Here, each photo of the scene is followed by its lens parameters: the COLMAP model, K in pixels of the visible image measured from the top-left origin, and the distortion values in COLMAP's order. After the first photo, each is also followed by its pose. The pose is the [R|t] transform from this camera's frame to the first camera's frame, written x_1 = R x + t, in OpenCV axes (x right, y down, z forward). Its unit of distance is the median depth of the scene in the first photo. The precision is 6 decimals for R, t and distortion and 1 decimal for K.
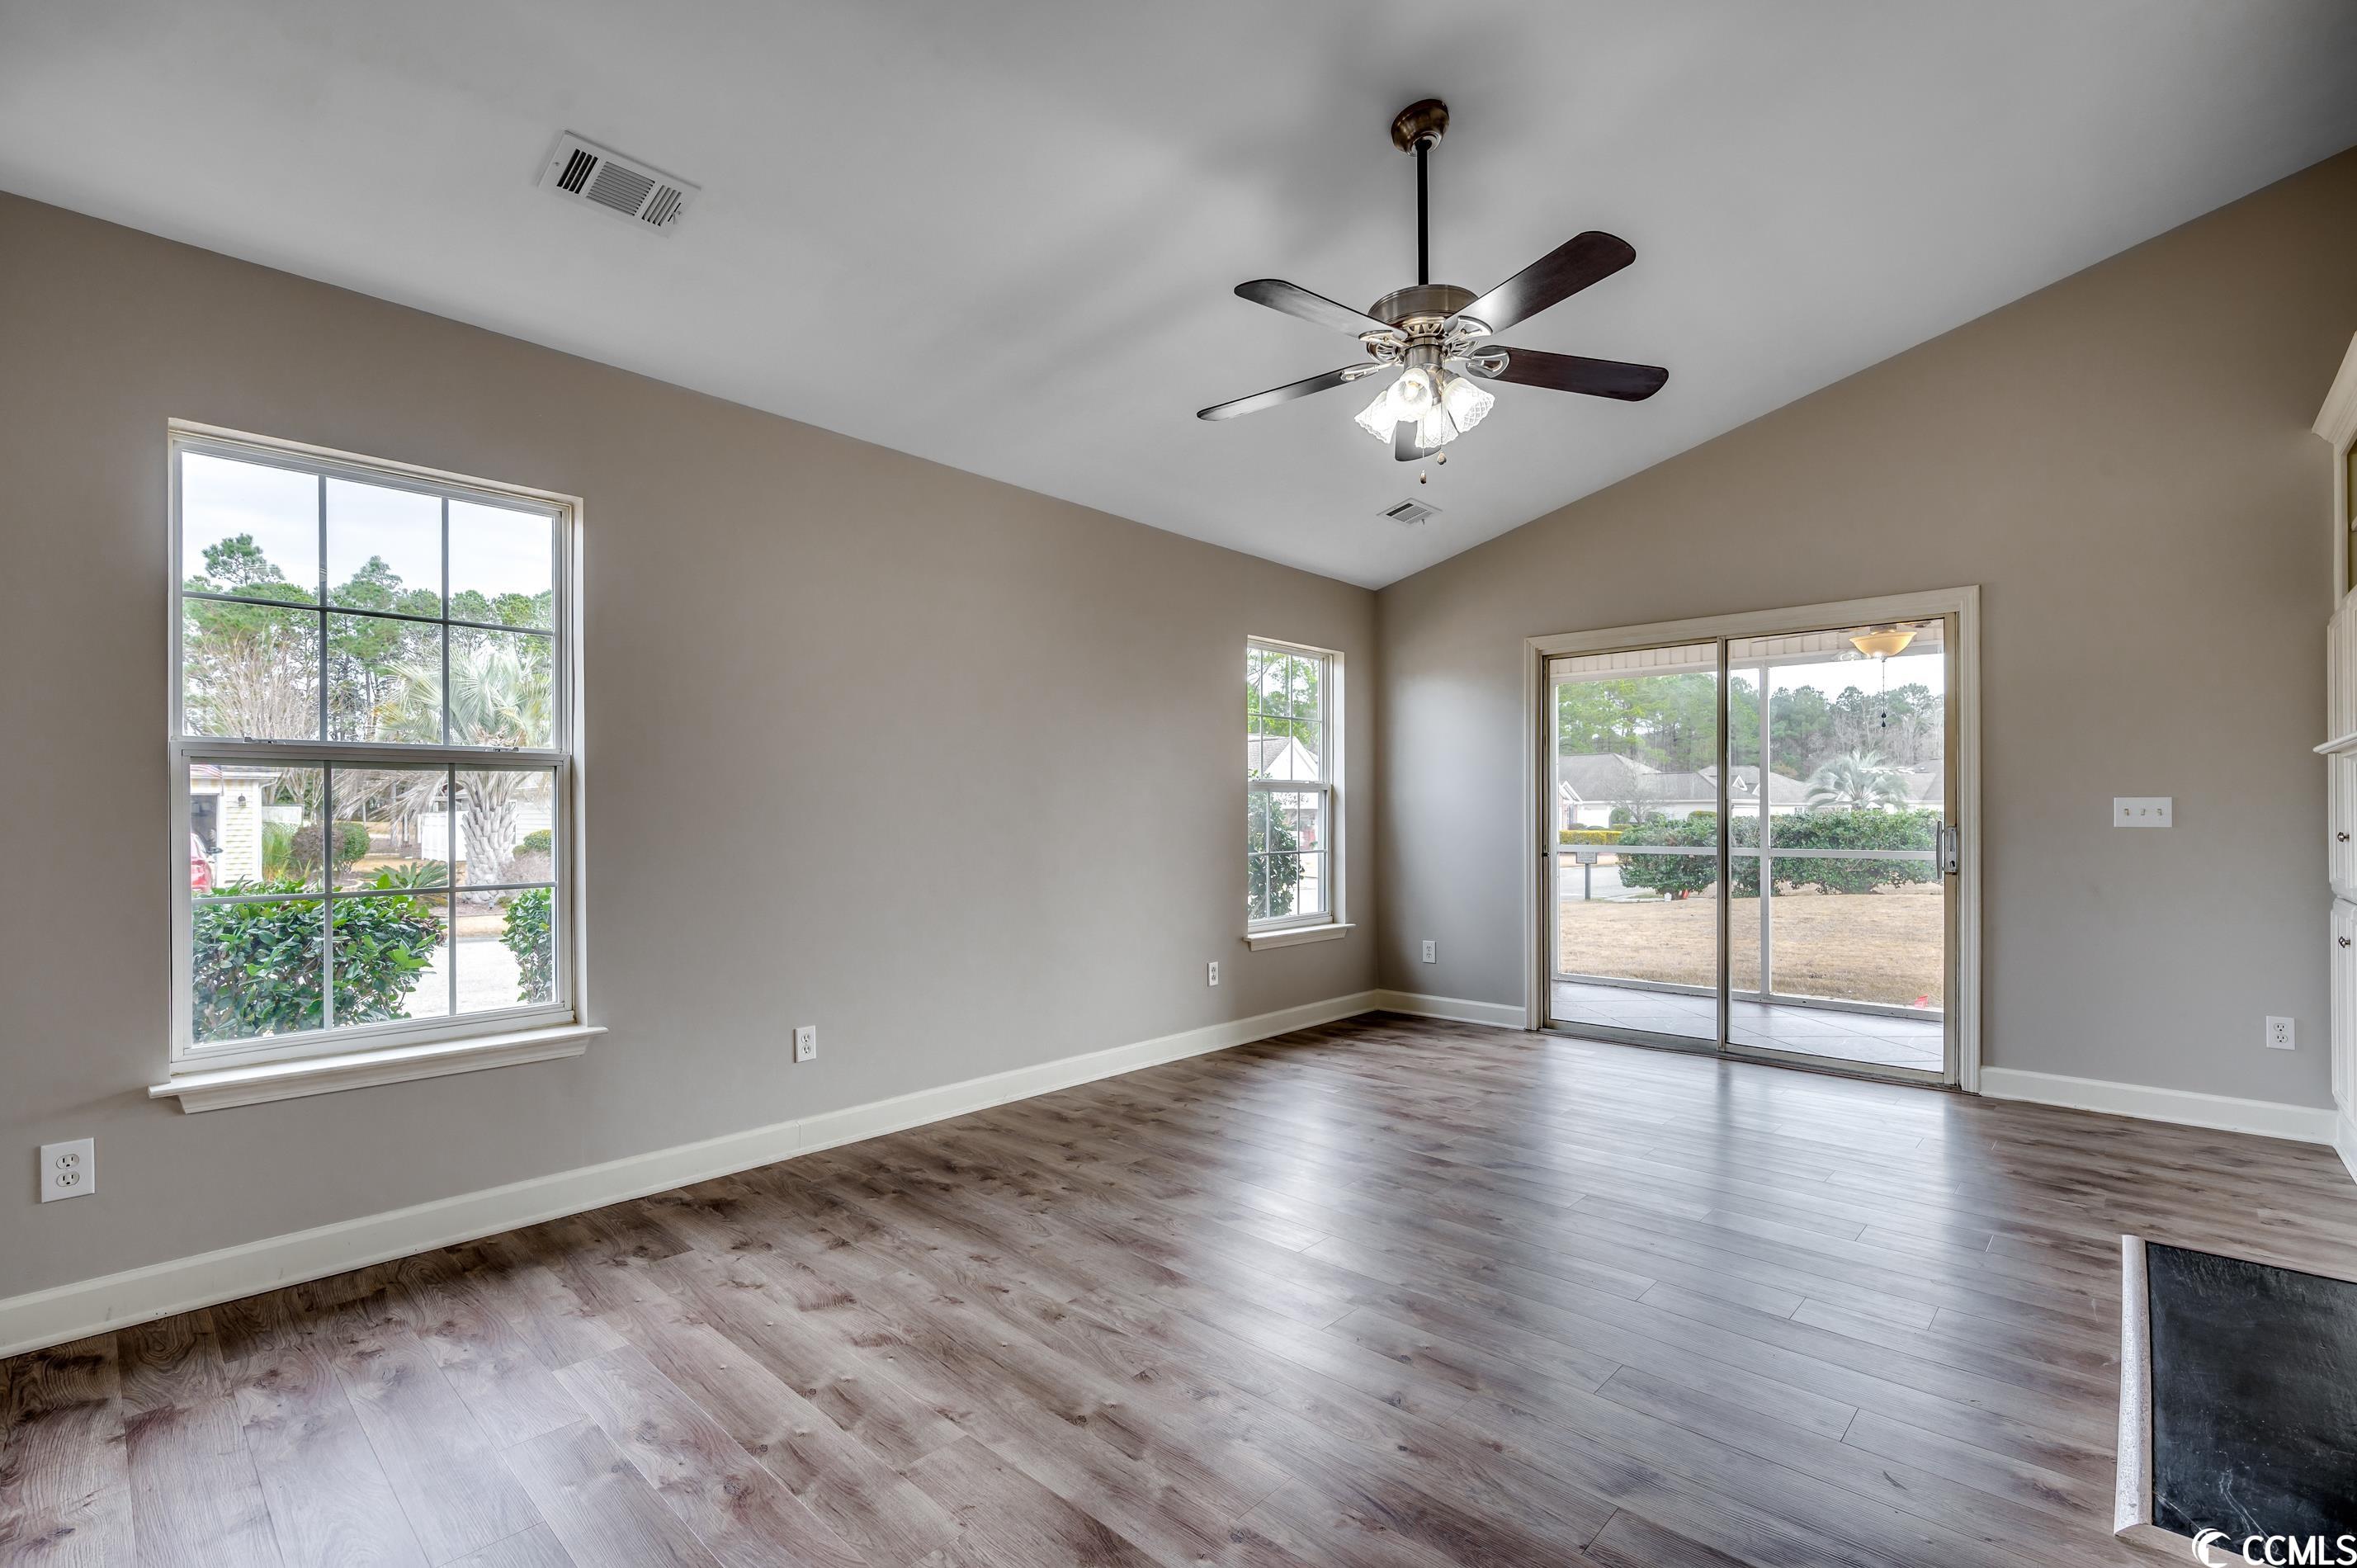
lens RADIAL K [[1048.9, 0, 1184.8], [0, 1048.9, 821.1], [0, 0, 1]] dist [-0.002528, -0.000716]
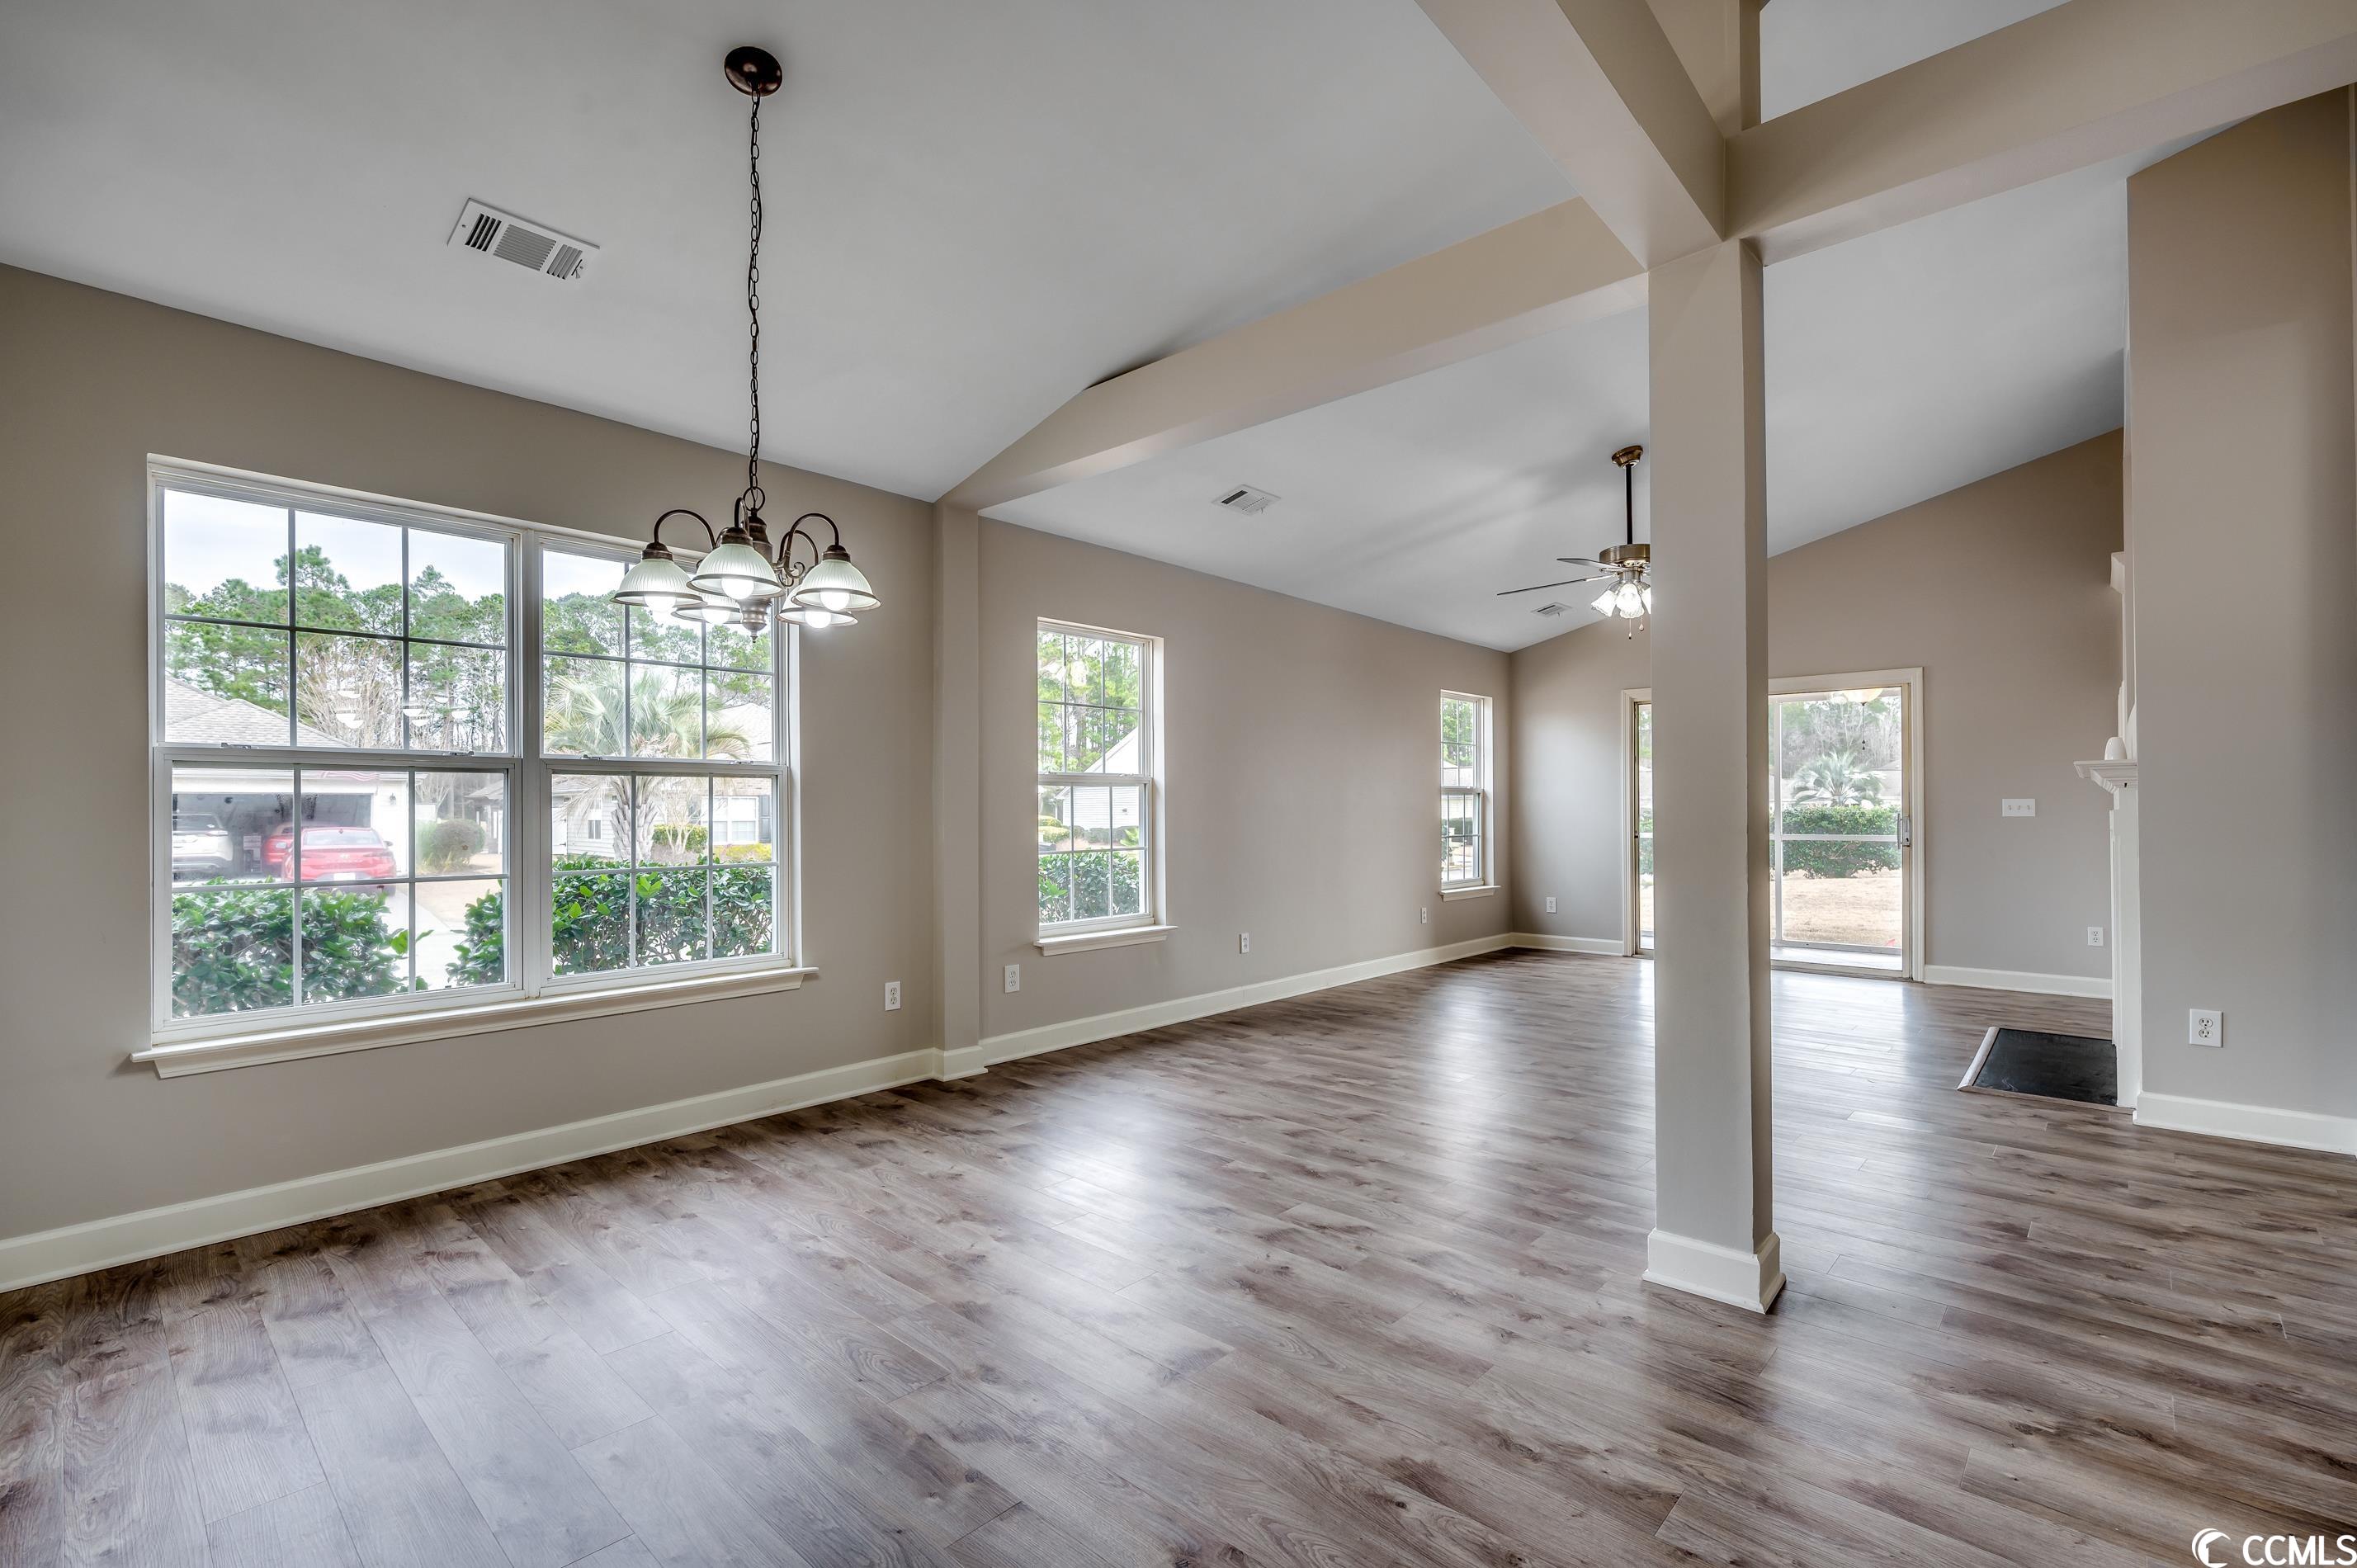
lens RADIAL K [[1037.3, 0, 1186.2], [0, 1037.3, 802.1], [0, 0, 1]] dist [-0.004238, 0.000005]
pose [[0.999943, -0.000890, 0.010645, -0.403488], [0.001049, 0.999888, -0.014917, 0.005626], [-0.010630, 0.014927, 0.999832, -0.599075]]
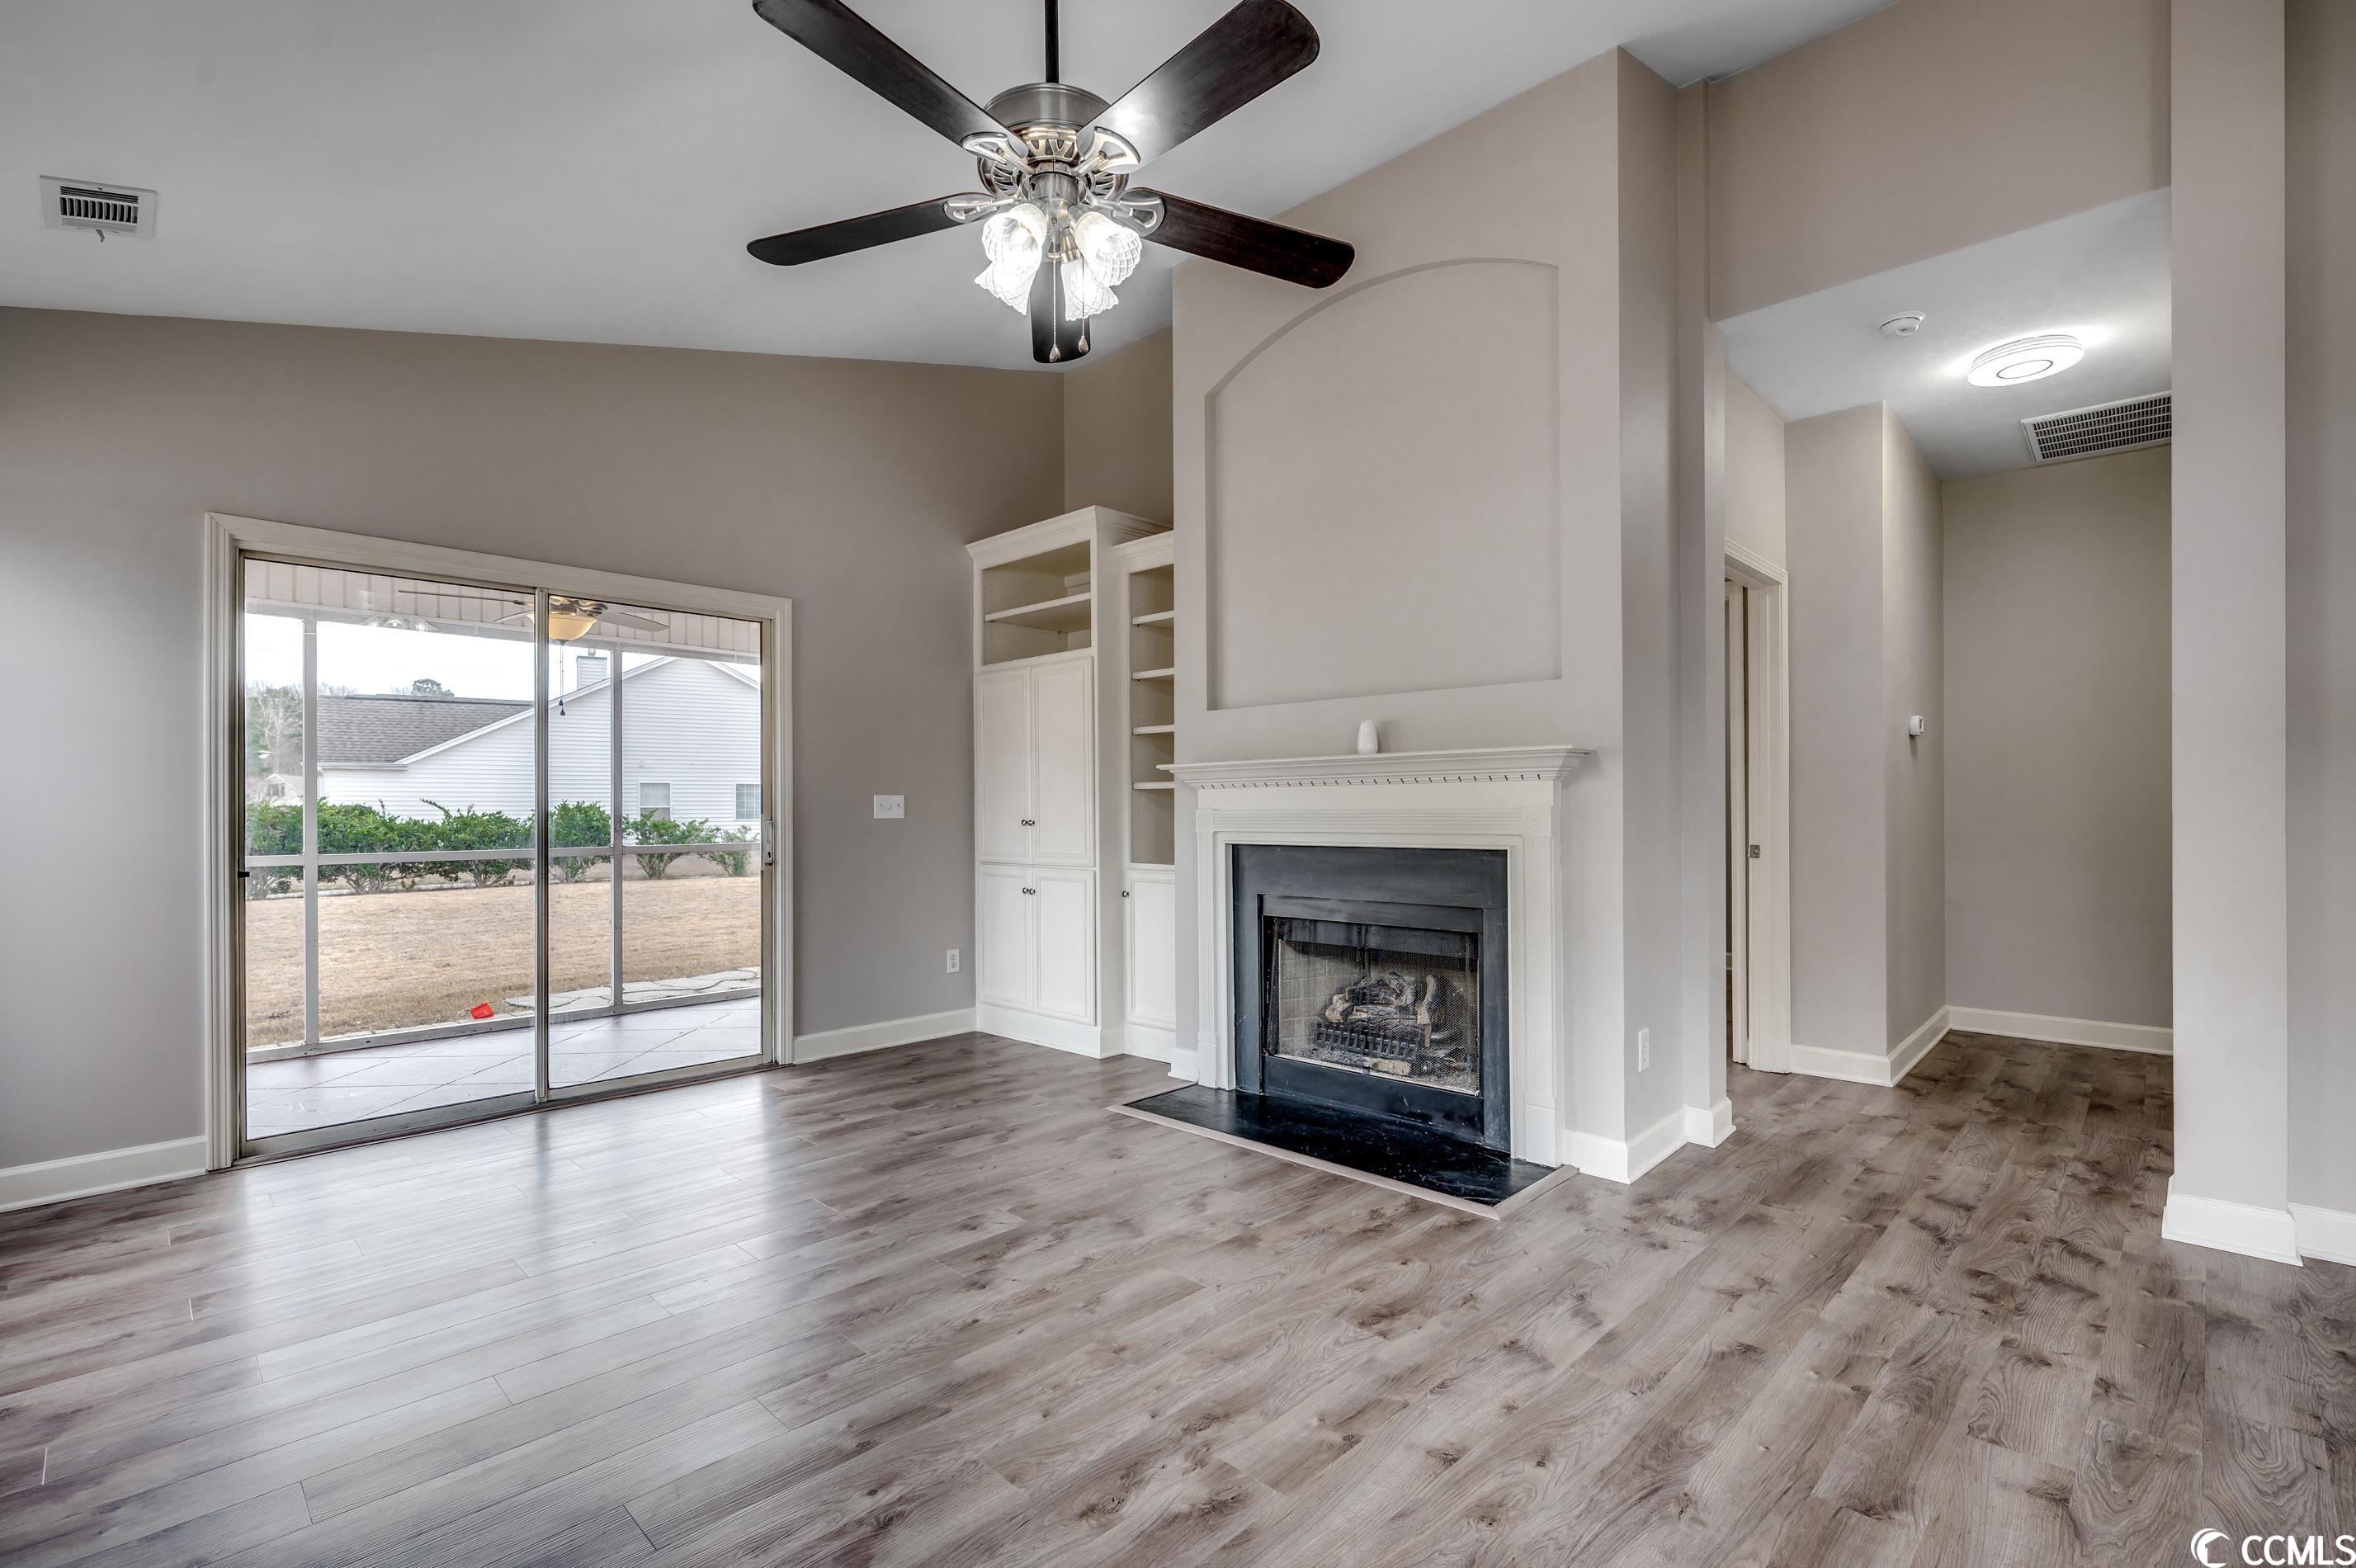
lens RADIAL K [[1049.1, 0, 1172.6], [0, 1049.1, 813.3], [0, 0, 1]] dist [-0.002446, 0.000227]
pose [[0.026267, -0.000863, 0.999655, -0.335580], [0.009658, 0.999953, 0.000609, 0.001782], [-0.999608, 0.009639, 0.026274, 0.582364]]
